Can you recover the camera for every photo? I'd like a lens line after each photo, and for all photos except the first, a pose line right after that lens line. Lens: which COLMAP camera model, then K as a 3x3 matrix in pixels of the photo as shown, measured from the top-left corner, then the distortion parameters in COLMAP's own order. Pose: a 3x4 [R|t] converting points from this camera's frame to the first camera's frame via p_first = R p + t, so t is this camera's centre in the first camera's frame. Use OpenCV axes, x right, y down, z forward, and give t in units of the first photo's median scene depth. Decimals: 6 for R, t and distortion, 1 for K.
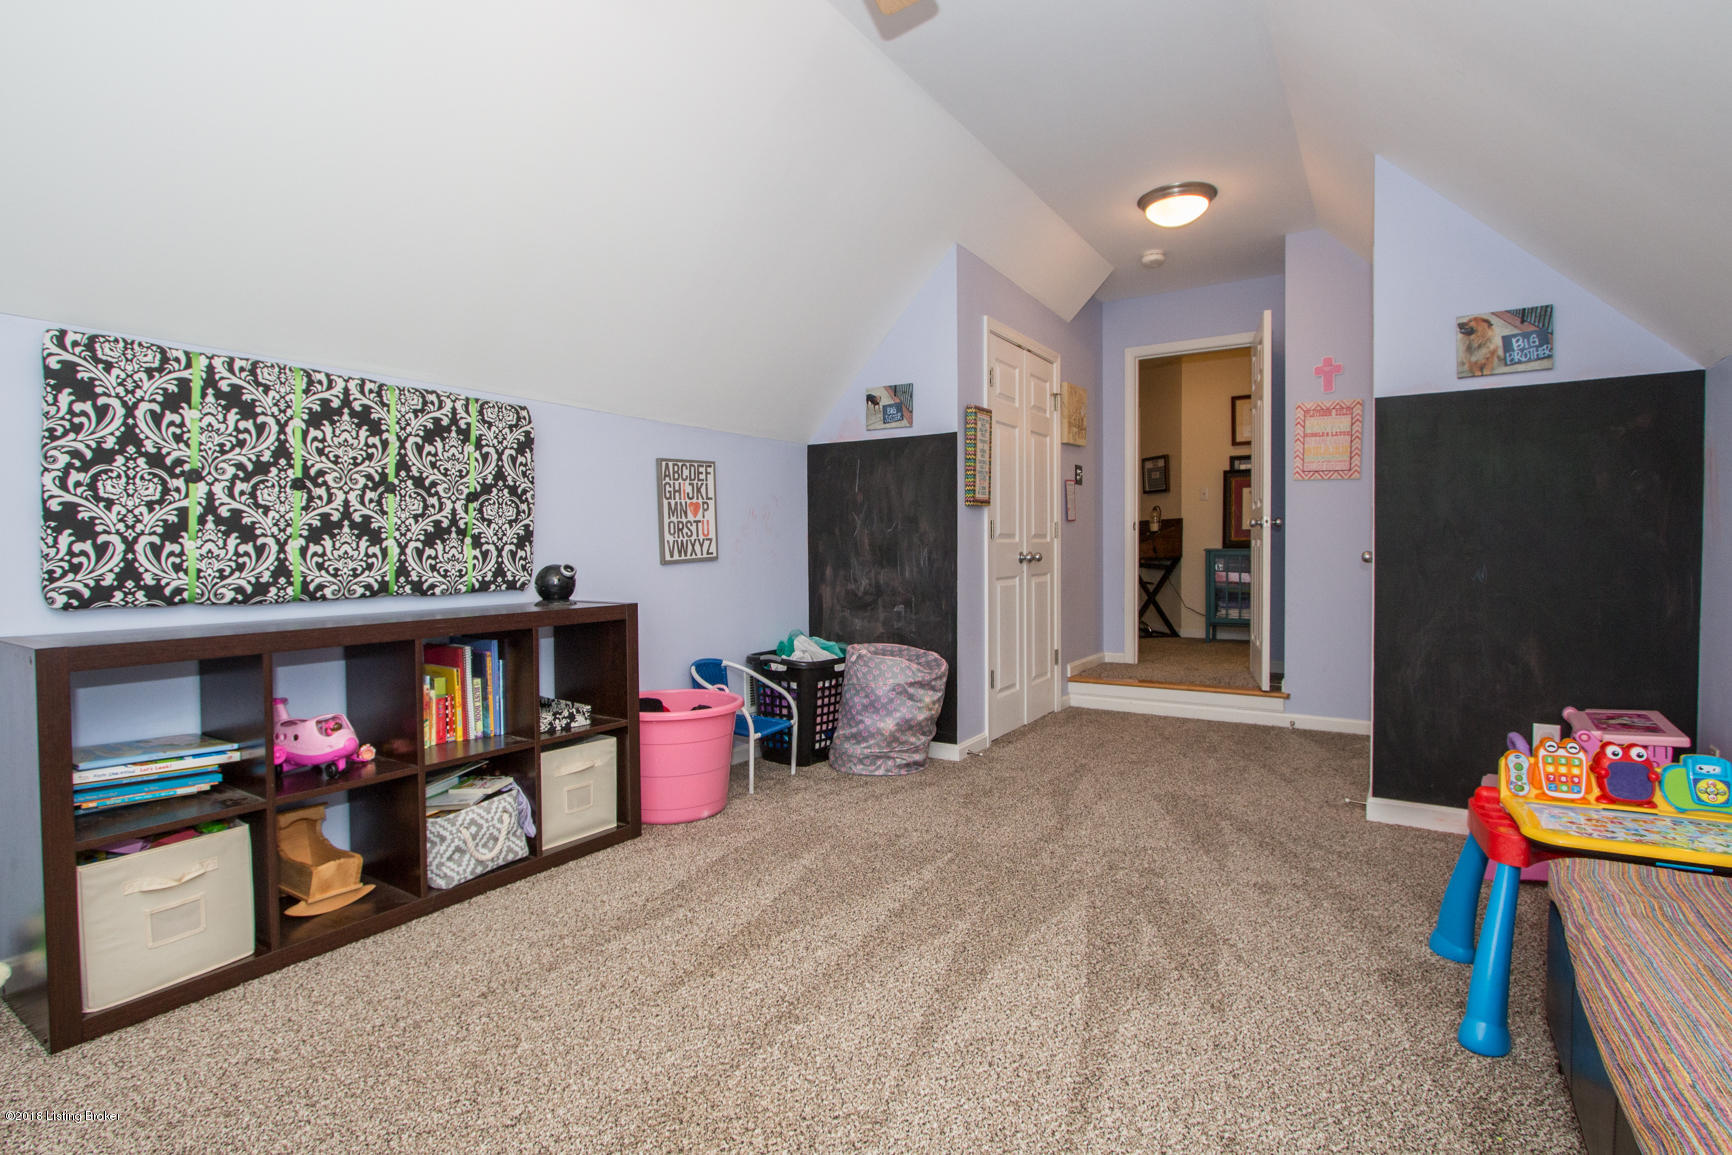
lens RADIAL K [[799.3, 0, 858.5], [0, 799.3, 572.4], [0, 0, 1]] dist [-0.024876, 0.005282]
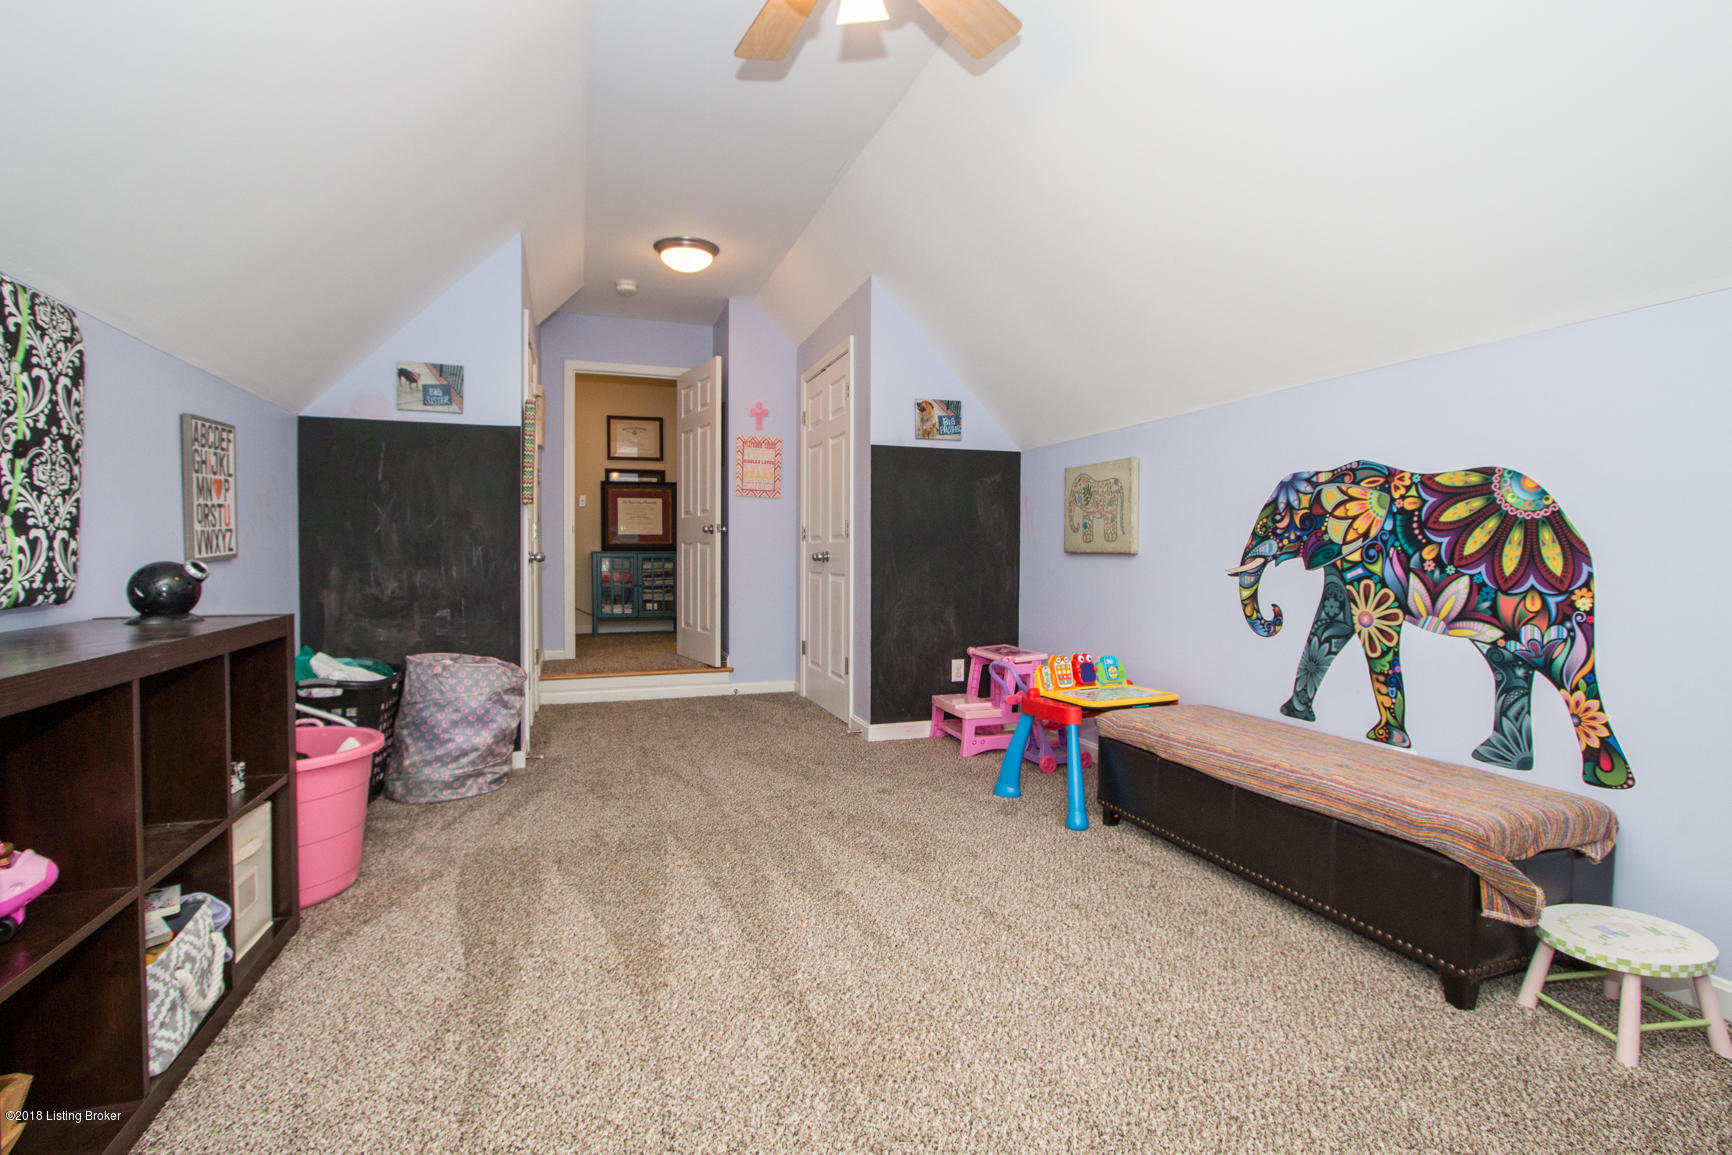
lens RADIAL K [[799.3, 0, 808.3], [0, 799.3, 572.2], [0, 0, 1]] dist [-0.024876, 0.005282]
pose [[0.644018, -0.010963, 0.764932, -0.469213], [0.015645, 0.999877, 0.001159, 0.005716], [-0.764850, 0.011221, 0.644110, 0.141353]]
